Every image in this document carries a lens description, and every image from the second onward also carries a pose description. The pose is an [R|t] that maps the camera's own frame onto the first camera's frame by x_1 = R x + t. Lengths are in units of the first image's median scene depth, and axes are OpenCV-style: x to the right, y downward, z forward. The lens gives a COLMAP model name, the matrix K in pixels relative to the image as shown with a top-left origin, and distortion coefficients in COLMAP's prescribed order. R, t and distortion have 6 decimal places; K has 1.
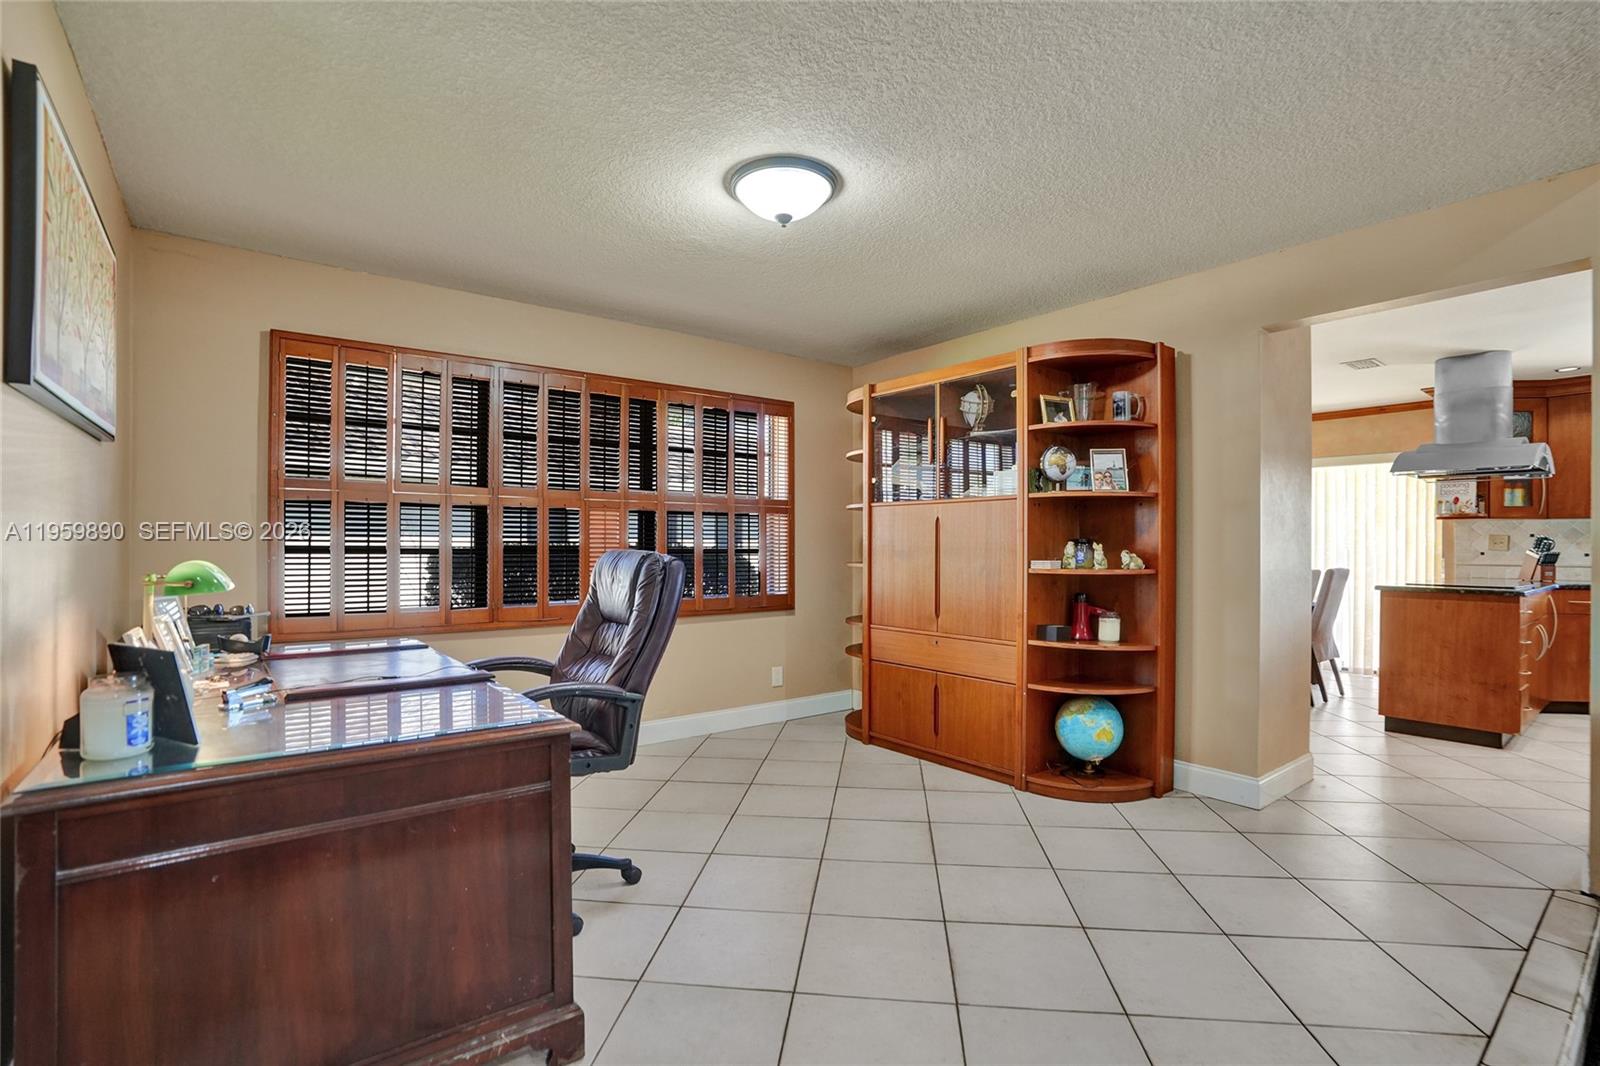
lens RADIAL K [[750.4, 0, 800.3], [0, 750.4, 537.1], [0, 0, 1]] dist [-0.058256, 0.024384]
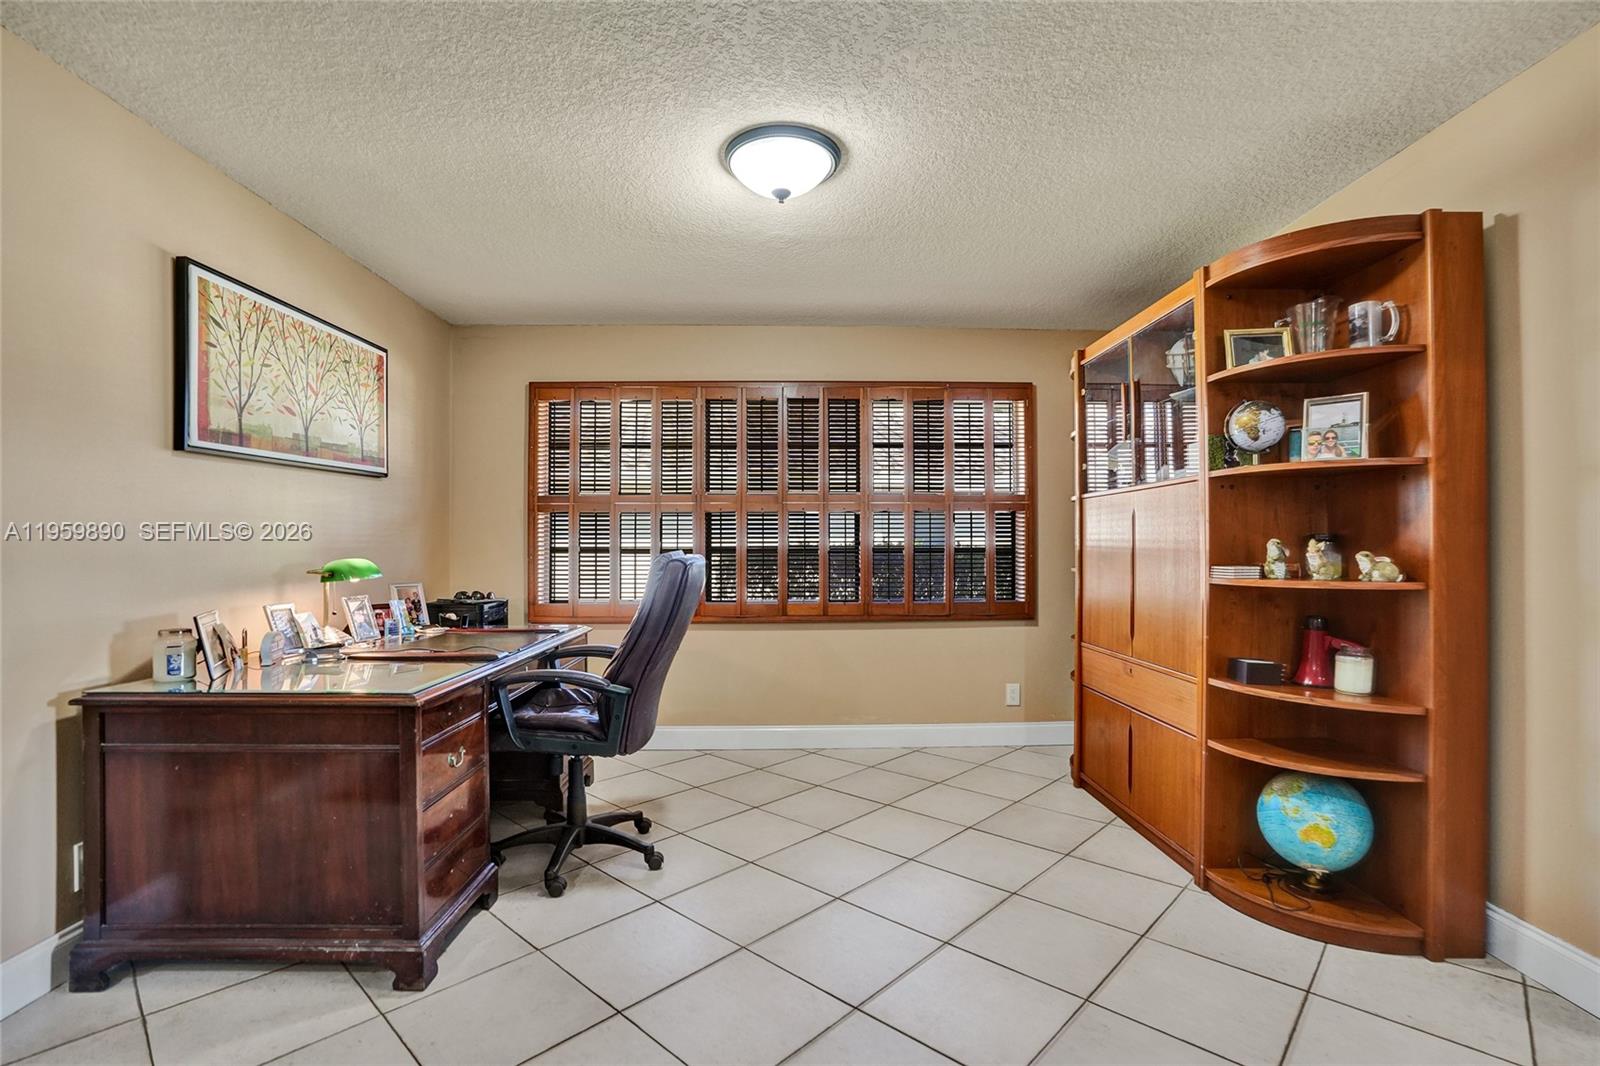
lens RADIAL K [[750.4, 0, 800.3], [0, 750.4, 537.1], [0, 0, 1]] dist [-0.058256, 0.024384]
pose [[0.802585, -0.009464, -0.596462, 0.413552], [0.008305, 0.999955, -0.004692, 0.004179], [0.596480, -0.001188, 0.802627, 0.205893]]
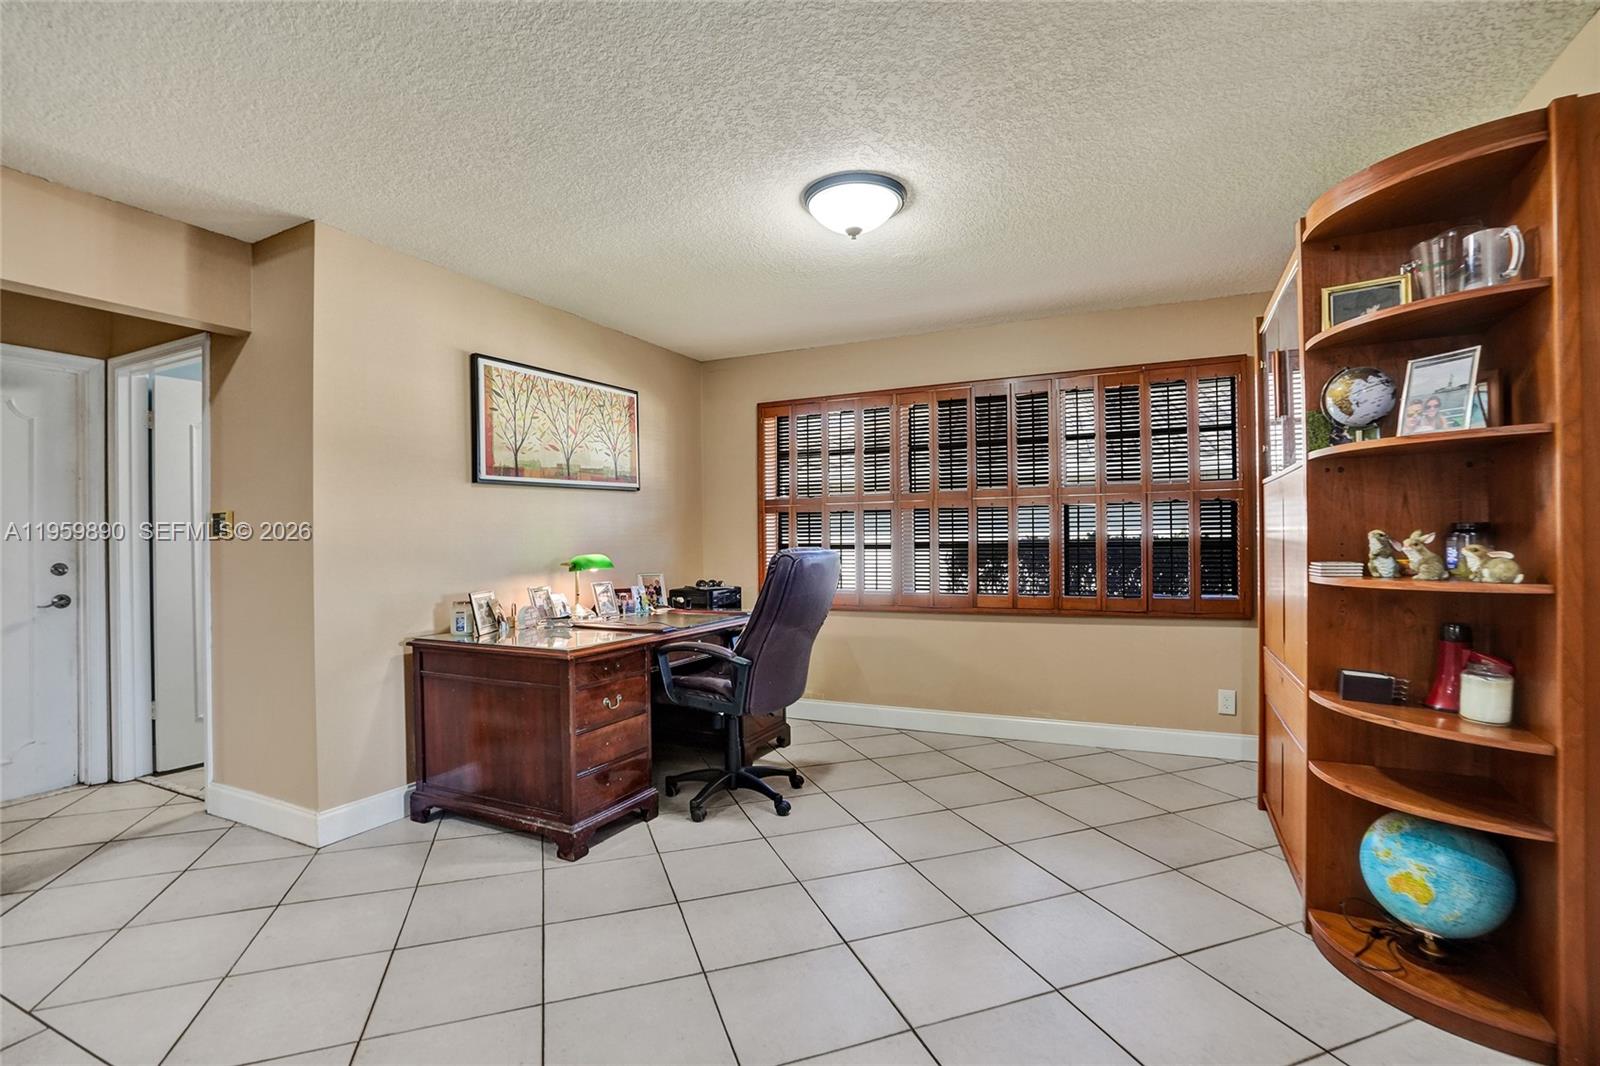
lens RADIAL K [[750.4, 0, 800.3], [0, 750.4, 537.1], [0, 0, 1]] dist [-0.058256, 0.024384]
pose [[0.435801, -0.010998, -0.899976, 0.669347], [0.021642, 0.999764, -0.001737, 0.002971], [0.899783, -0.018720, 0.435937, 0.357602]]
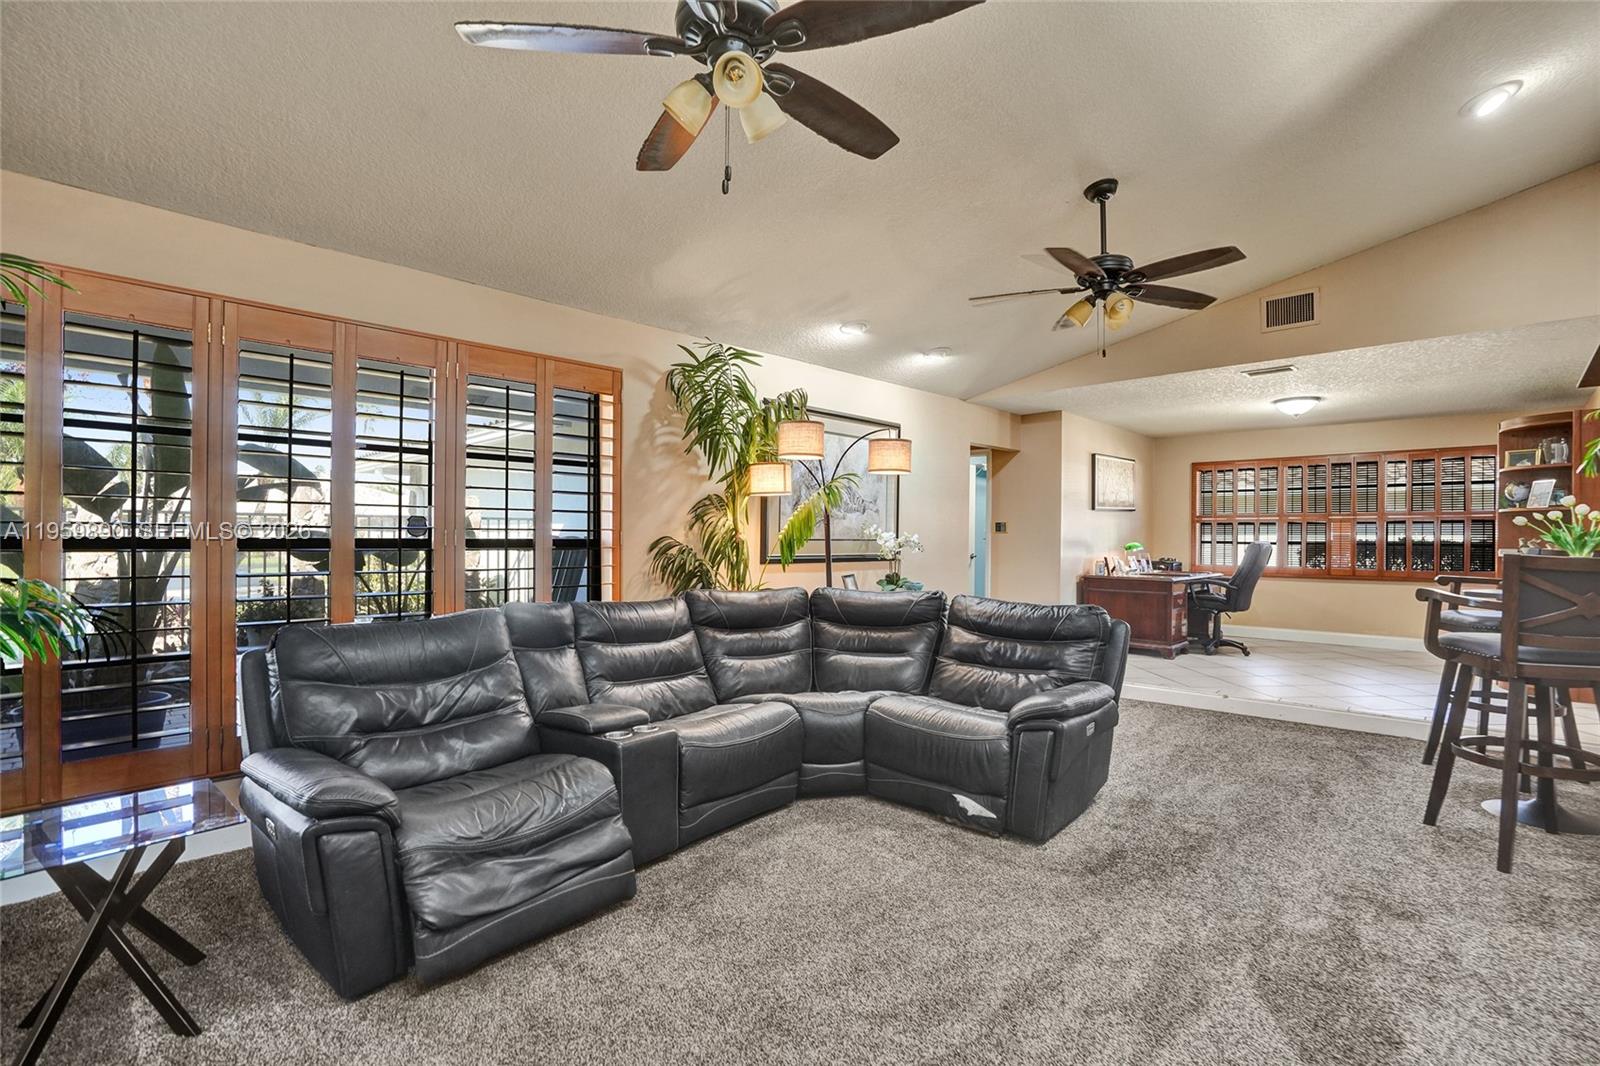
lens RADIAL K [[750.4, 0, 800.3], [0, 750.4, 537.1], [0, 0, 1]] dist [-0.058256, 0.024384]
pose [[0.139703, -0.001828, -0.990192, 1.737771], [0.000360, 0.999998, -0.001796, 0.006688], [0.990193, -0.000106, 0.139704, -0.826298]]
